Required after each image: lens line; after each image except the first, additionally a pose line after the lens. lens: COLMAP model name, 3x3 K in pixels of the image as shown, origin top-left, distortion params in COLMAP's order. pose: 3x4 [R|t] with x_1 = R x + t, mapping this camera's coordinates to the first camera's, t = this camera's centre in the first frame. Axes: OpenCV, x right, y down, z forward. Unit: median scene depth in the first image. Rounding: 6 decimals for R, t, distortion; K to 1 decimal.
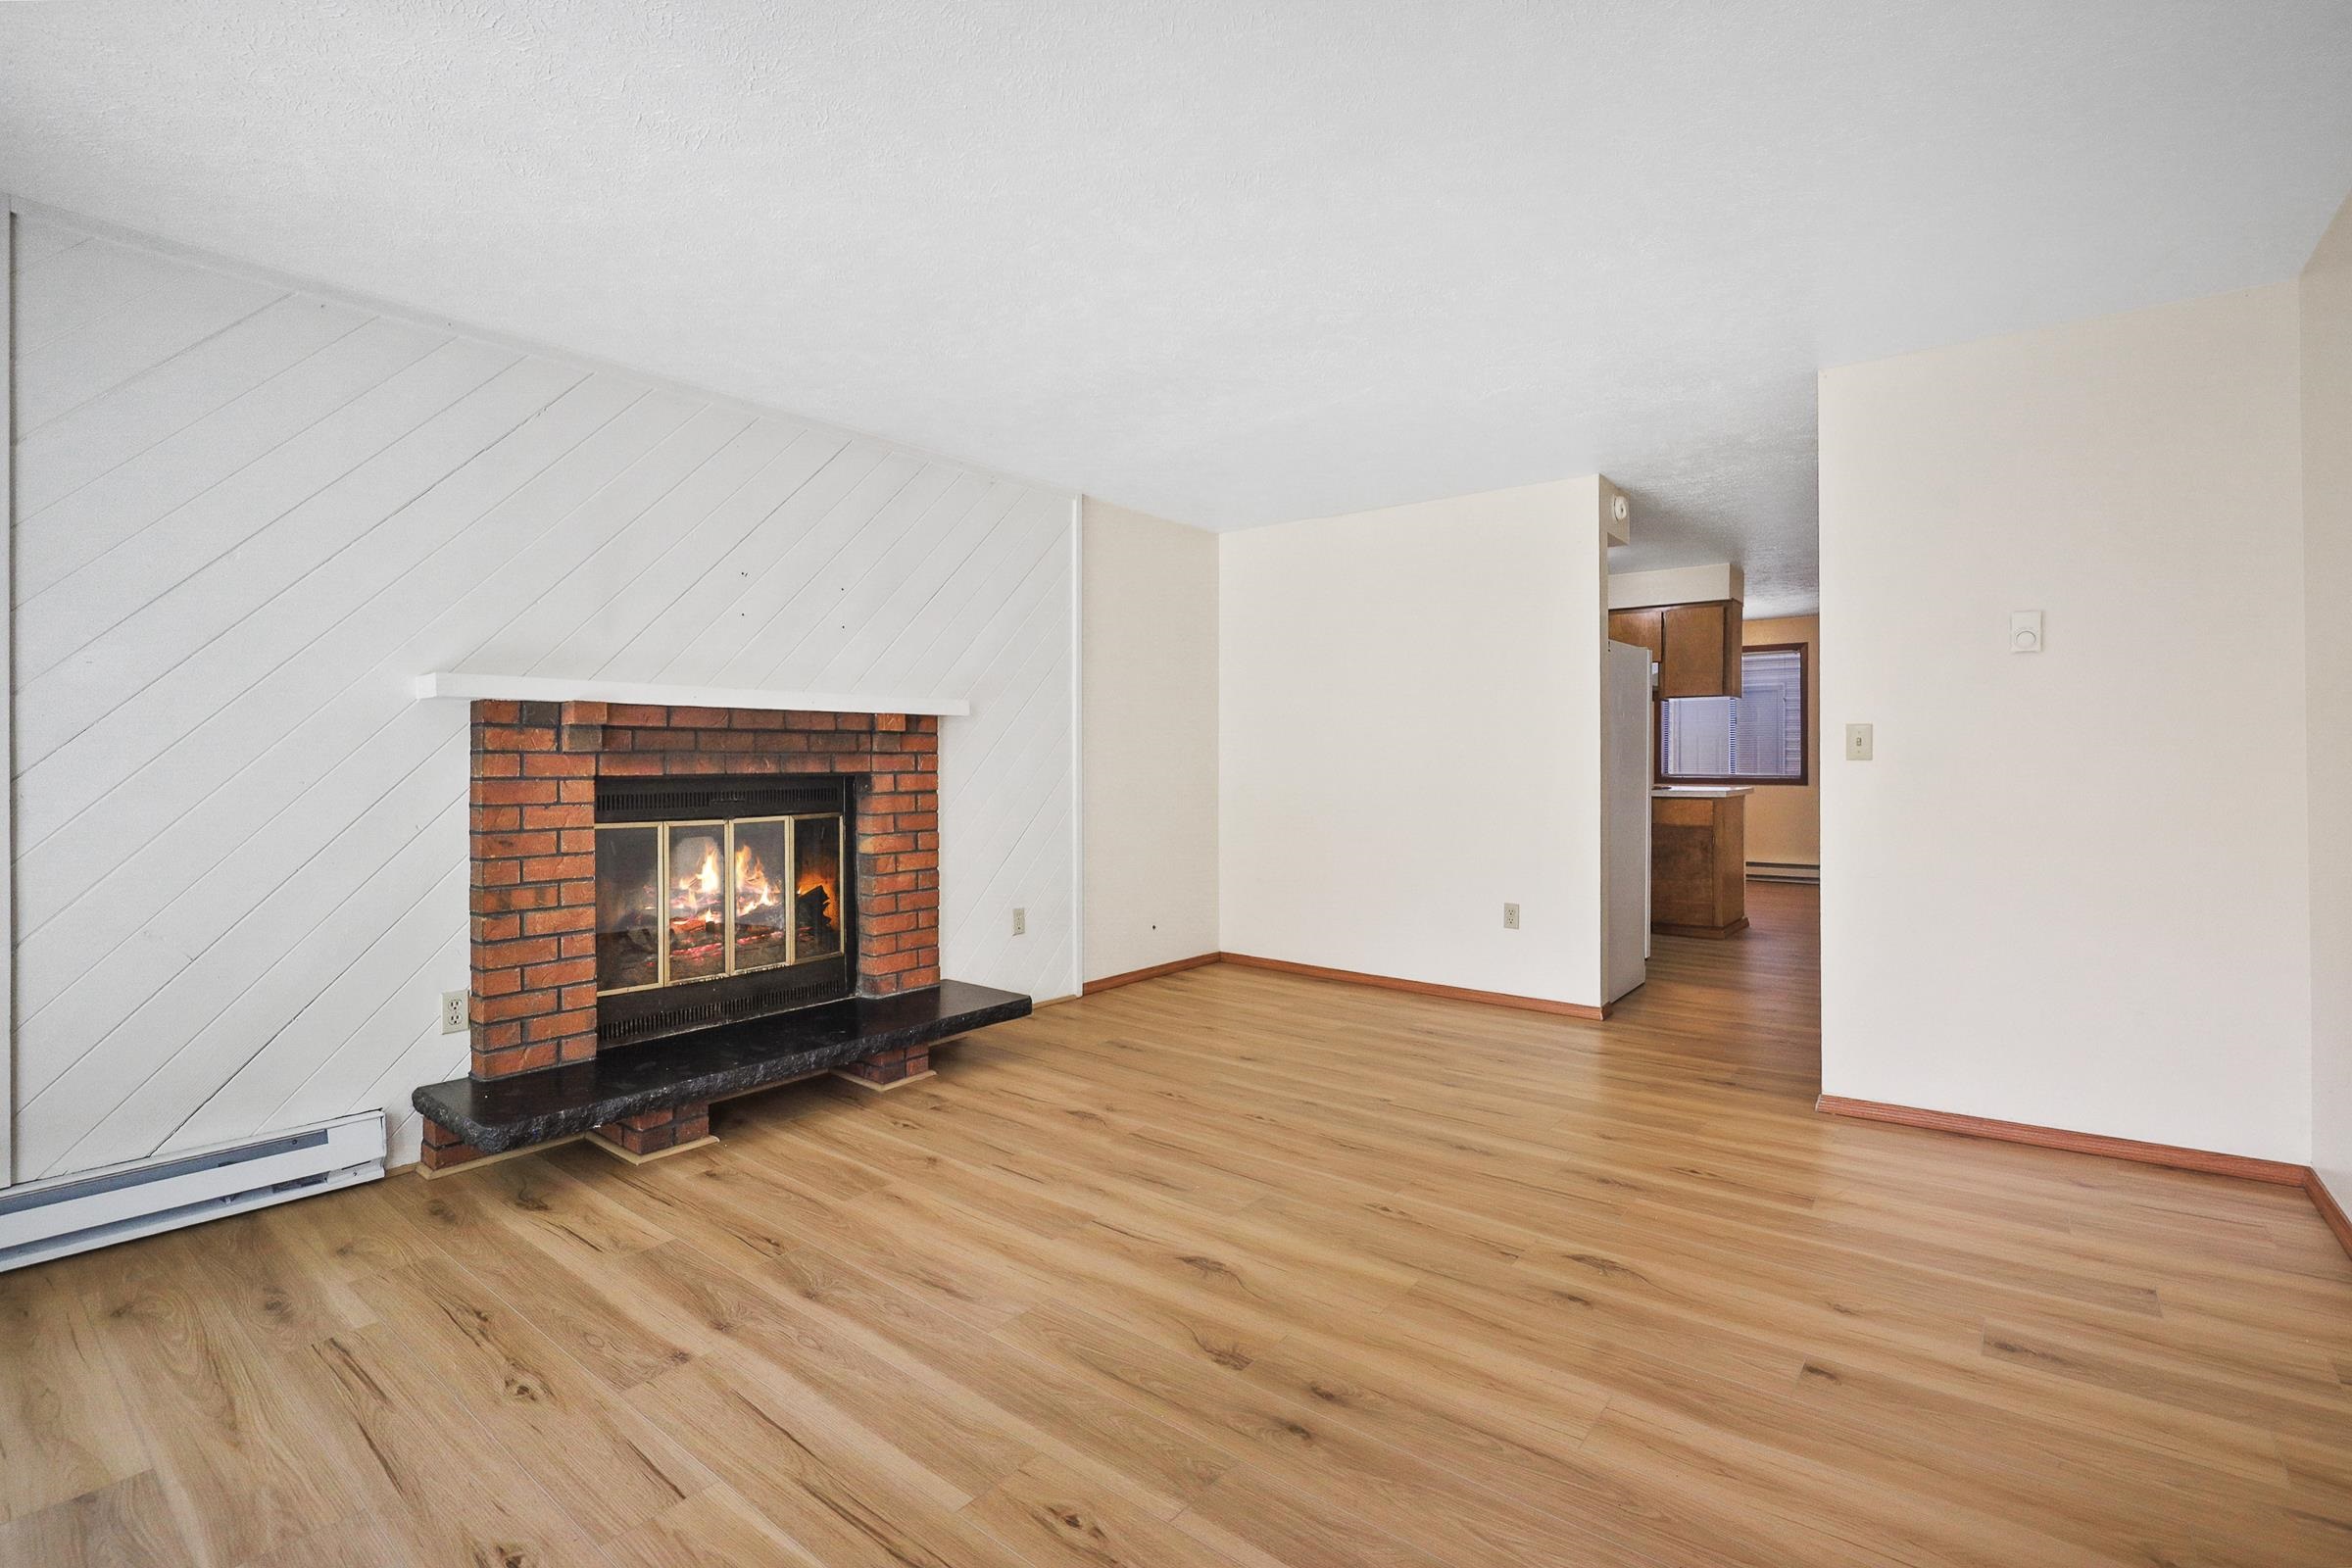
lens RADIAL K [[1054.9, 0, 1181.3], [0, 1054.9, 756.4], [0, 0, 1]] dist [-0.000664, -0.000163]
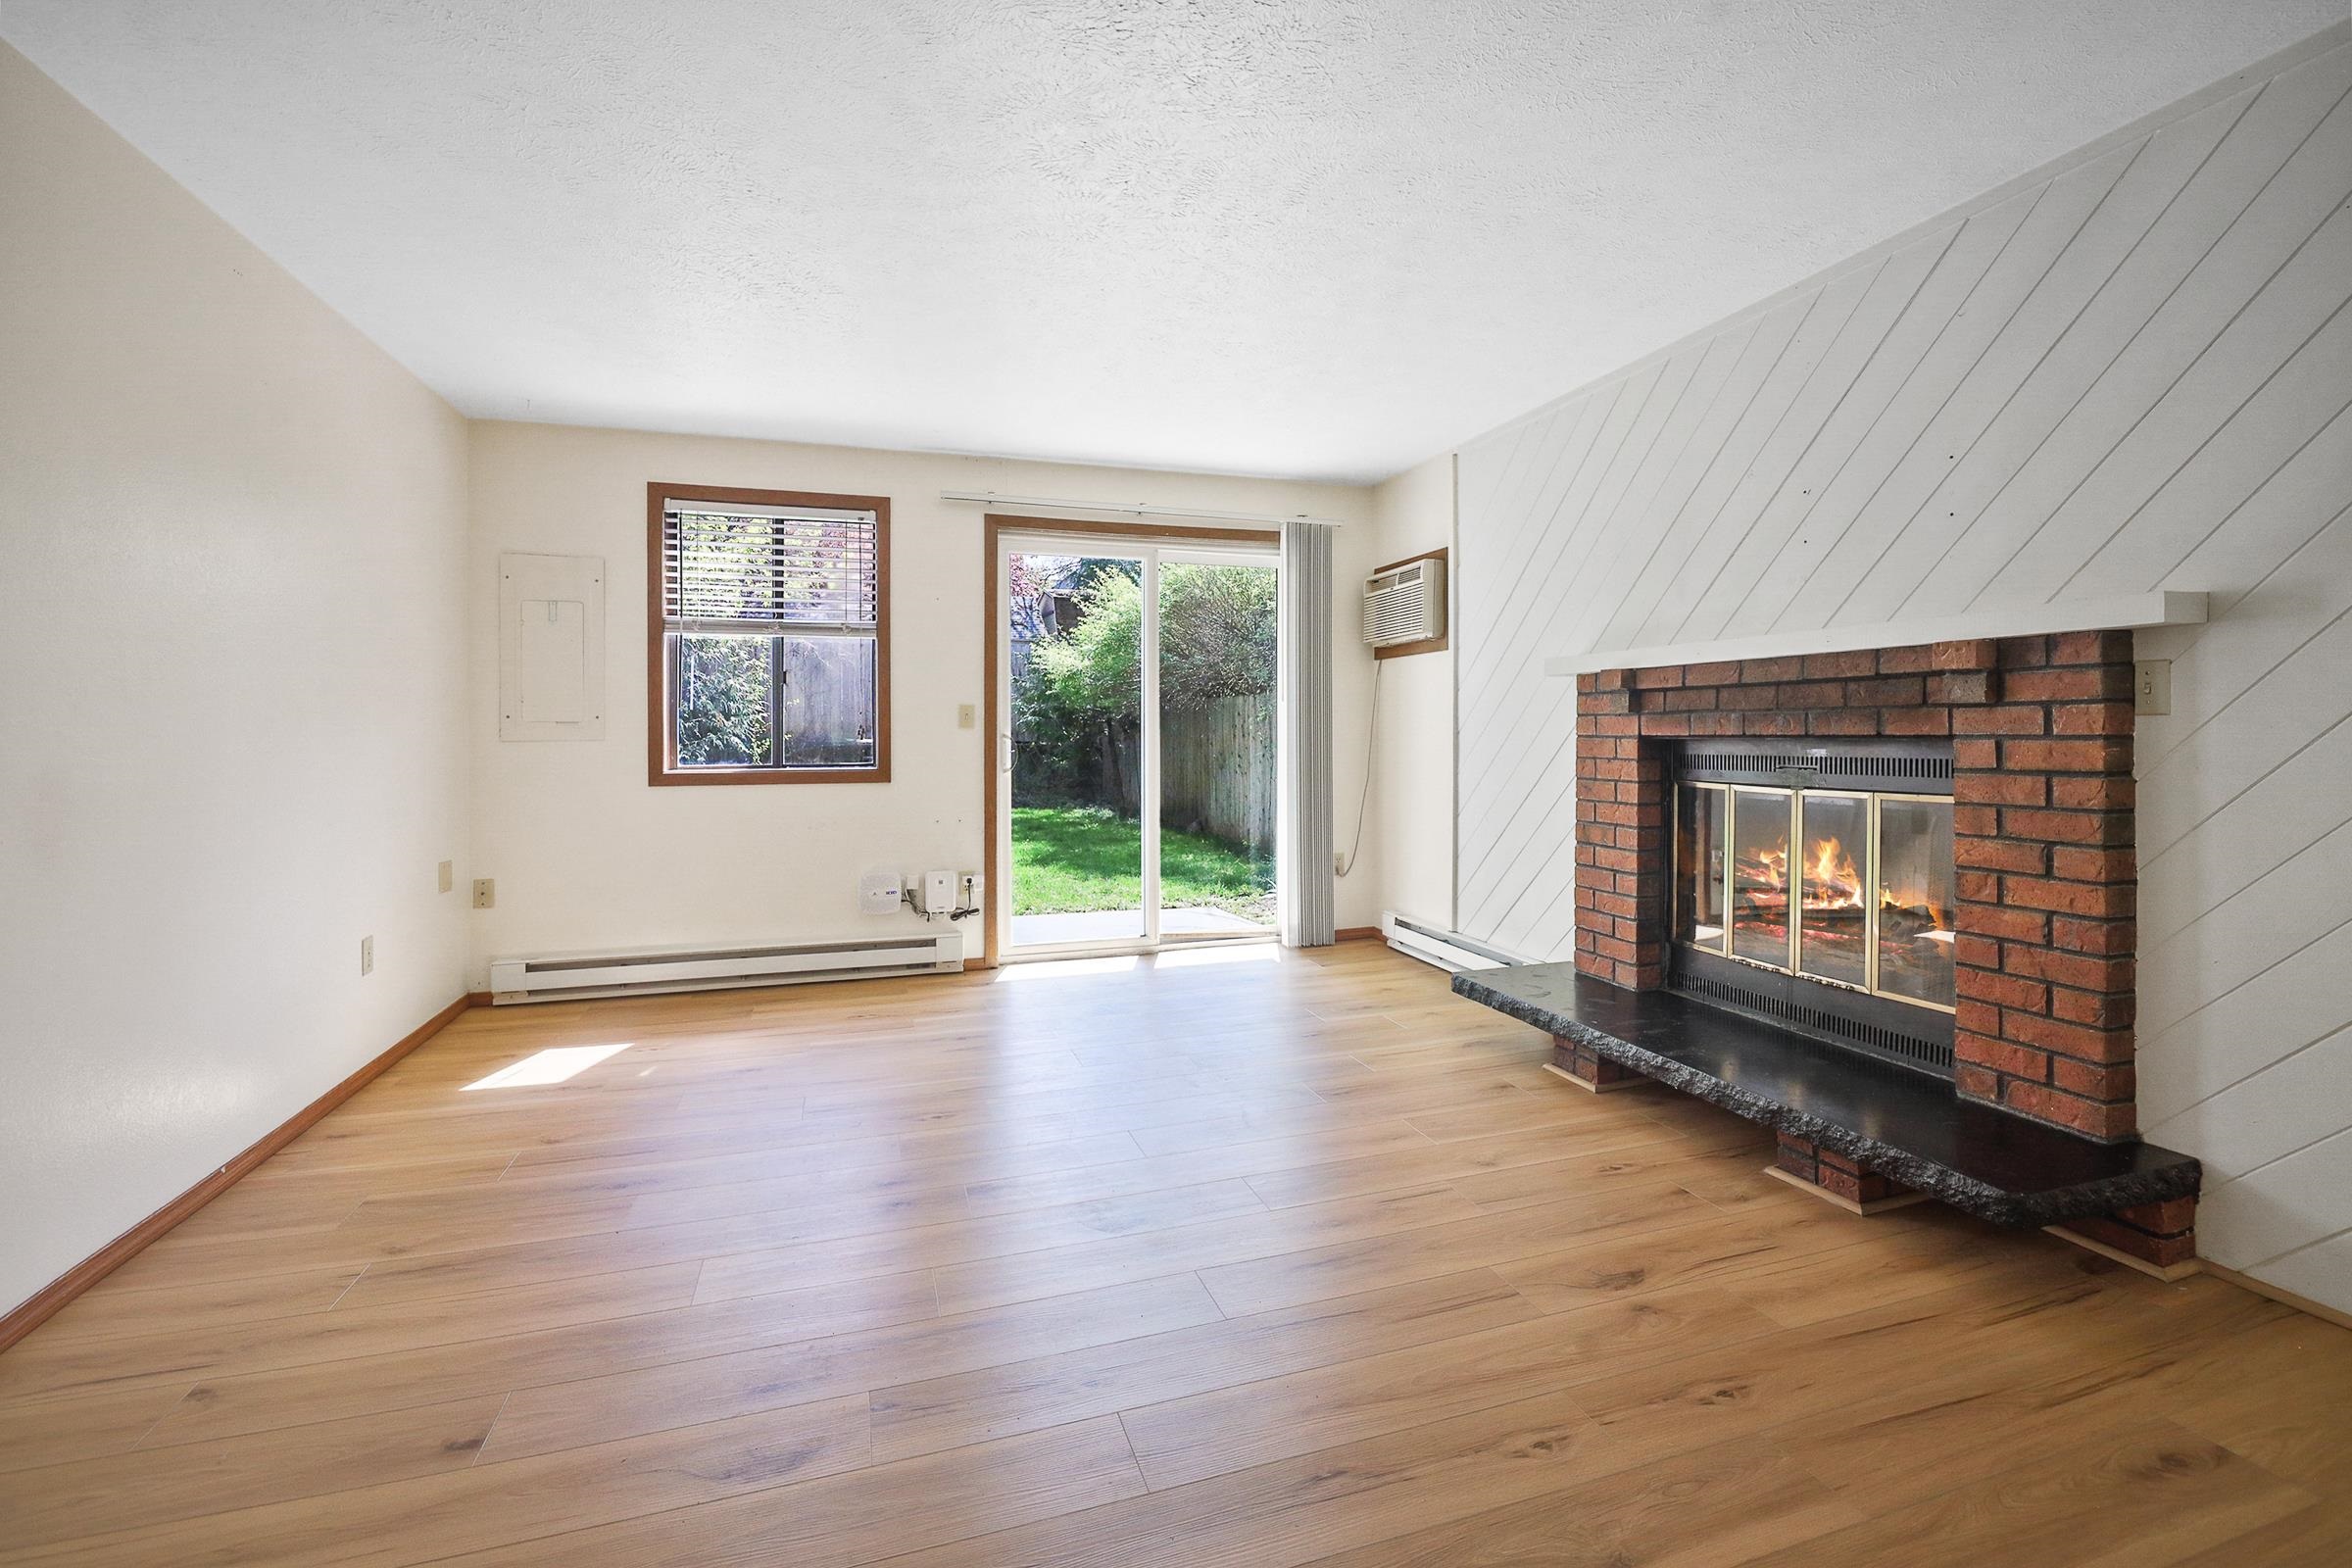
lens RADIAL K [[994.2, 0, 1181.4], [0, 994.2, 734.8], [0, 0, 1]] dist [-0.000702, 0.000001]
pose [[-0.542061, 0.003001, -0.840334, 0.513288], [0.002996, 0.999994, 0.001638, 0.013440], [0.840334, -0.001629, -0.542067, 1.039002]]
